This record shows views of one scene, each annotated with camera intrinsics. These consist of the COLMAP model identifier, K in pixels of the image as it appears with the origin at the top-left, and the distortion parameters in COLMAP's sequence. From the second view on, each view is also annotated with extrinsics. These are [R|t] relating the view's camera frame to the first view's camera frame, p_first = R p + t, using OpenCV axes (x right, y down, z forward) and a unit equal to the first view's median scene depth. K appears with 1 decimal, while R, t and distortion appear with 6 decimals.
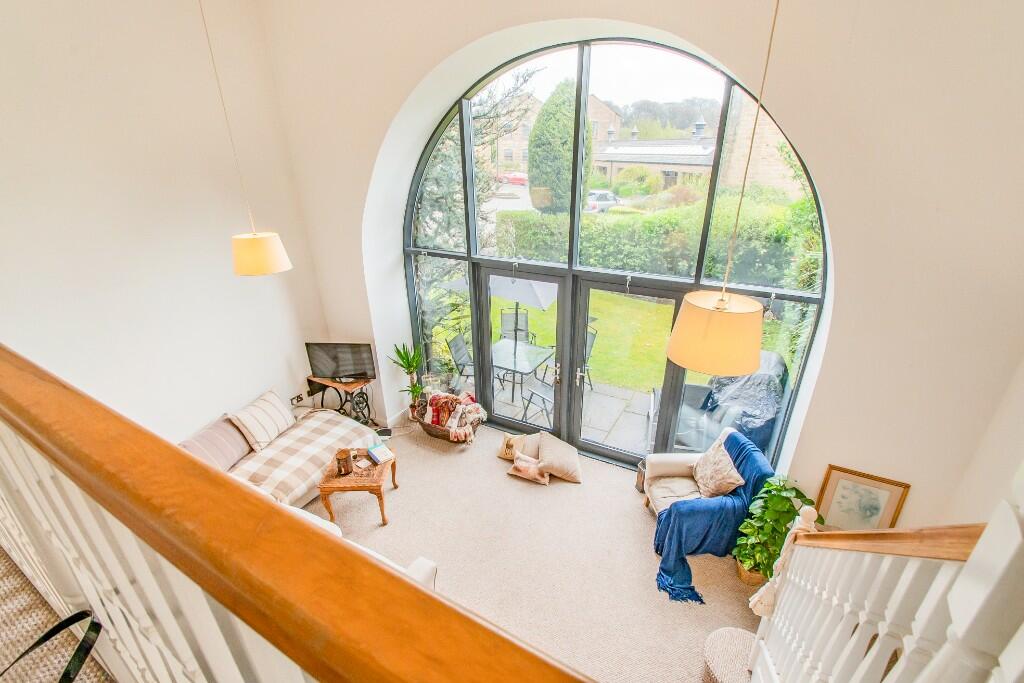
lens RADIAL K [[458.7, 0, 520.6], [0, 458.7, 356.7], [0, 0, 1]] dist [0.008841, -0.013187]
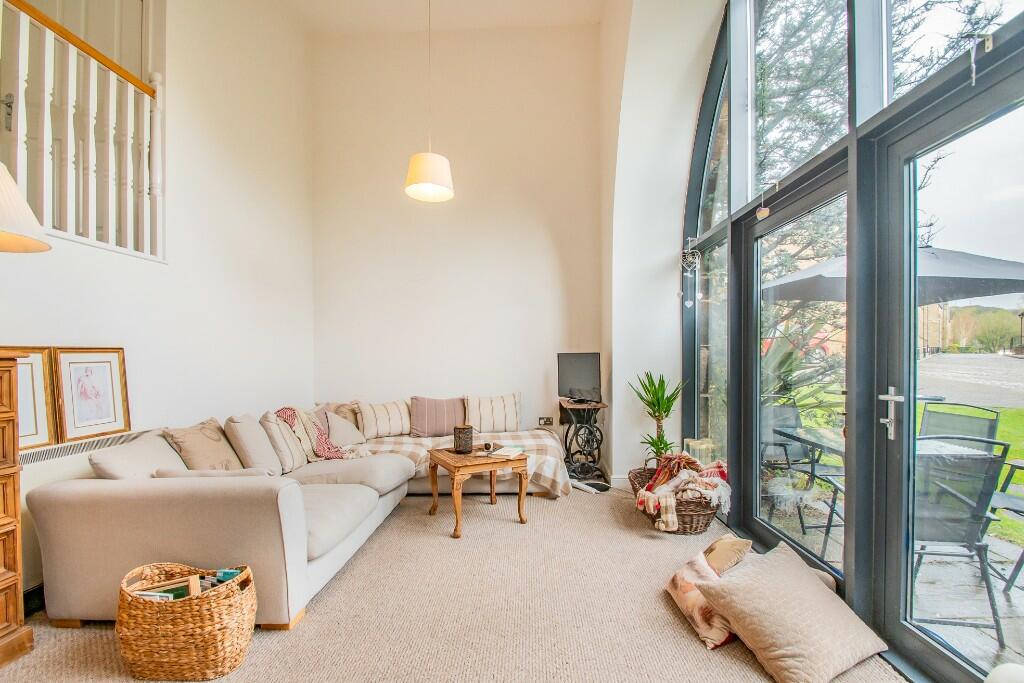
lens RADIAL K [[458.7, 0, 517.5], [0, 458.7, 358.2], [0, 0, 1]] dist [0.008841, -0.013187]
pose [[0.453860, 0.007240, -0.891044, 0.300989], [-0.373062, 0.909654, -0.182631, 0.173268], [0.809219, 0.415303, 0.415557, 0.558575]]
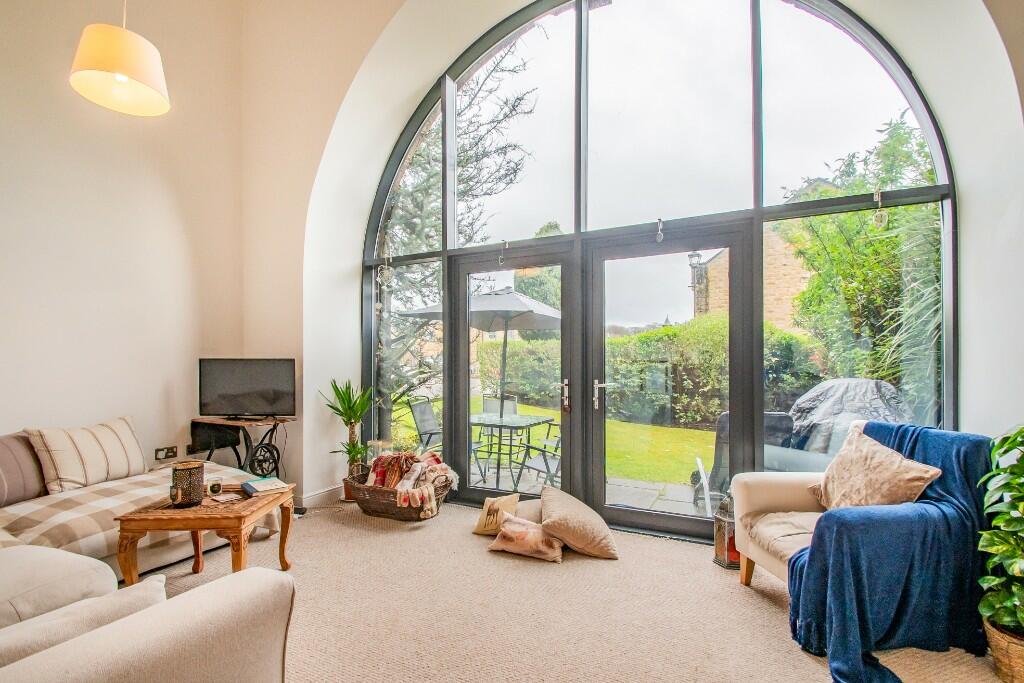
lens RADIAL K [[458.7, 0, 522.6], [0, 458.7, 363.3], [0, 0, 1]] dist [0.008841, -0.013187]
pose [[0.999146, 0.004910, 0.041022, -0.010671], [0.012877, 0.906442, -0.422134, 0.272016], [-0.039256, 0.422302, 0.905605, 0.355184]]
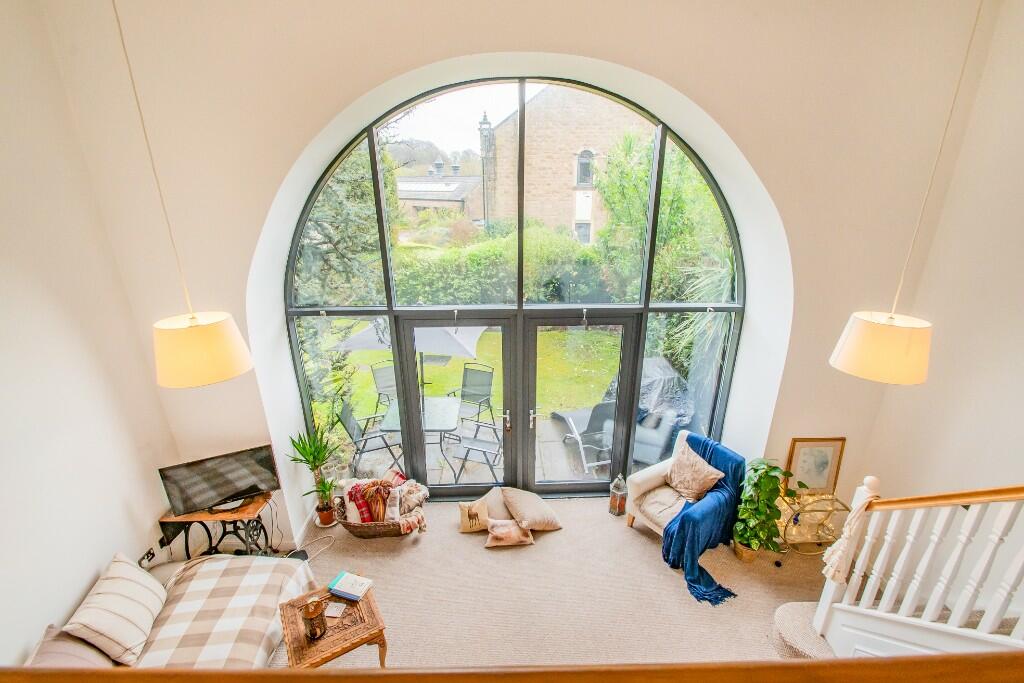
lens RADIAL K [[458.7, 0, 521.8], [0, 458.7, 355.7], [0, 0, 1]] dist [0.008841, -0.013187]
pose [[0.855321, -0.174816, 0.487715, -0.314467], [0.208233, 0.977970, -0.014643, -0.070825], [-0.474411, 0.114083, 0.872880, 0.158439]]
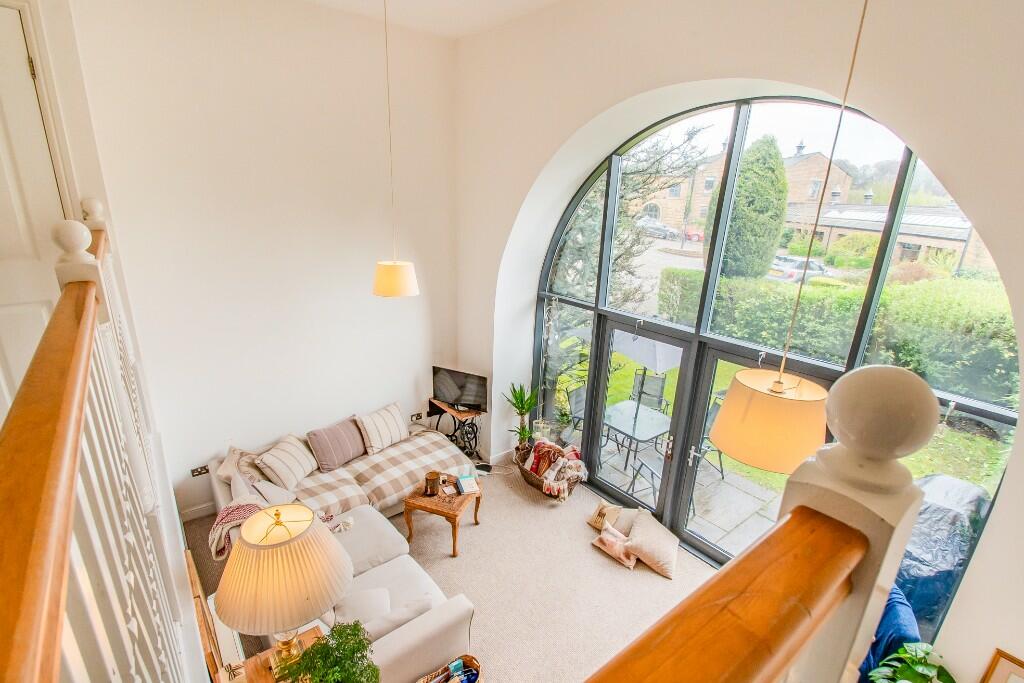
lens RADIAL K [[490.8, 0, 516.8], [0, 490.8, 355.7], [0, 0, 1]] dist [-0.002347, -0.005529]
pose [[0.924166, 0.161992, -0.345942, 0.104616], [-0.201804, 0.975980, -0.082092, 0.000934], [0.324334, 0.145679, 0.934658, -0.010593]]
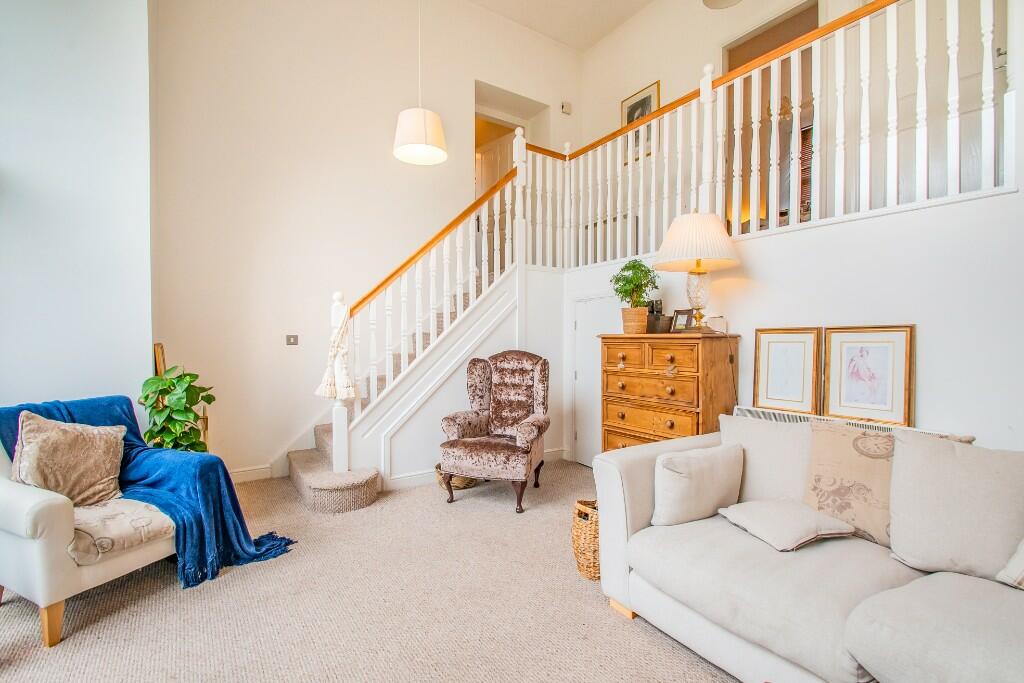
lens RADIAL K [[458.7, 0, 514.6], [0, 458.7, 345.9], [0, 0, 1]] dist [0.008841, -0.013187]
pose [[-0.898077, -0.000059, 0.439839, -0.230605], [0.189819, 0.902031, 0.387697, 0.013248], [-0.396771, 0.431672, -0.810082, 0.915663]]
